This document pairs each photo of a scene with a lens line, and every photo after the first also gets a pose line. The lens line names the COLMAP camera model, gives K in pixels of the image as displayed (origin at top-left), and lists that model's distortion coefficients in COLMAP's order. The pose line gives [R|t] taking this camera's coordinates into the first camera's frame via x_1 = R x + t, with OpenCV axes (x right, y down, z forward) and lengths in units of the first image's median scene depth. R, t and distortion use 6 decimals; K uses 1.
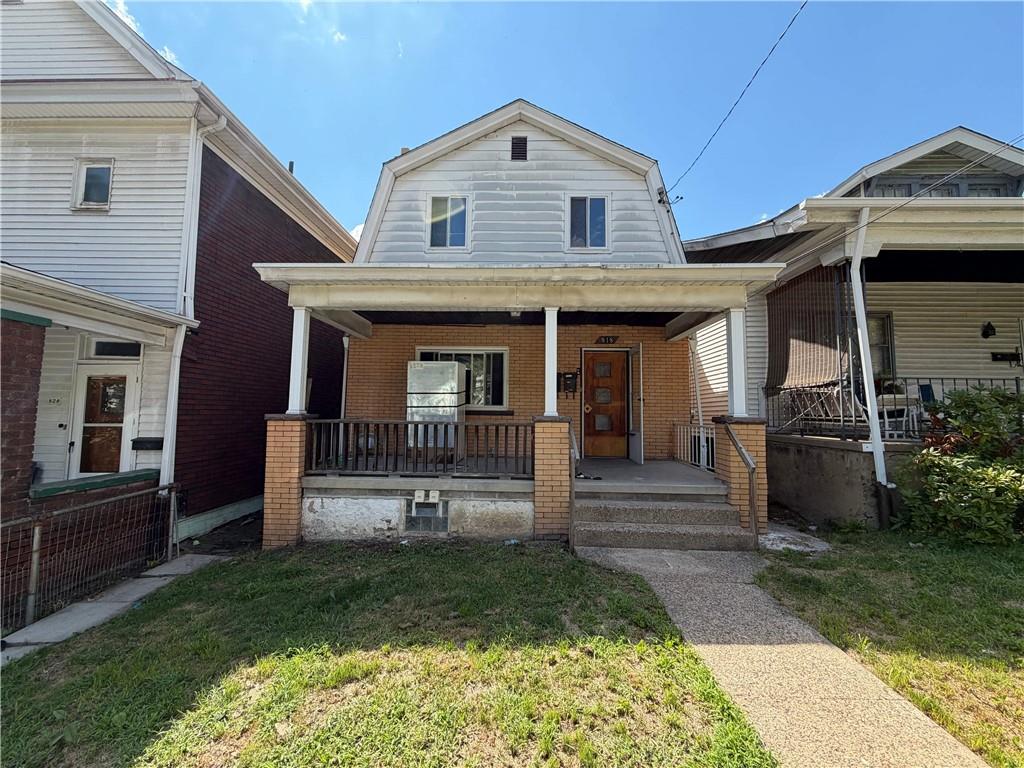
lens RADIAL K [[406.8, 0, 512.7], [0, 406.8, 382.8], [0, 0, 1]] dist [0.000031, -0.000119]
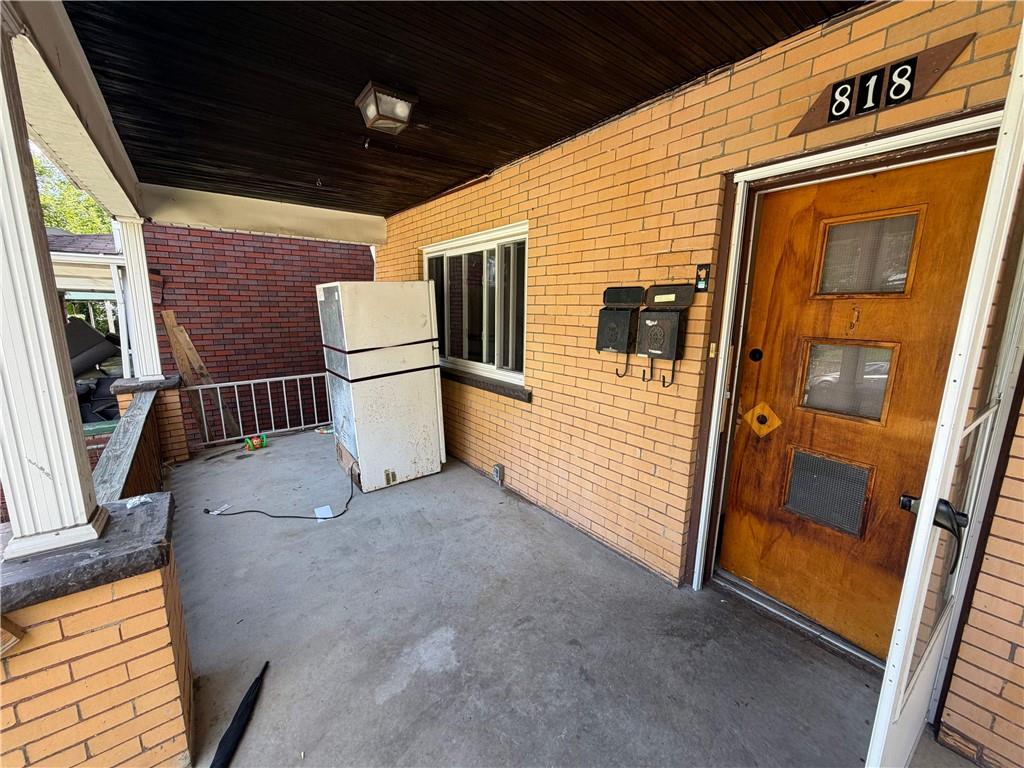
lens RADIAL K [[406.8, 0, 510.7], [0, 406.8, 383.3], [0, 0, 1]] dist [0.000031, -0.000119]
pose [[0.631408, 0.134883, -0.763630, 0.285709], [0.055795, 0.974301, 0.218228, -0.026150], [0.773441, -0.180398, 0.607655, 0.739087]]
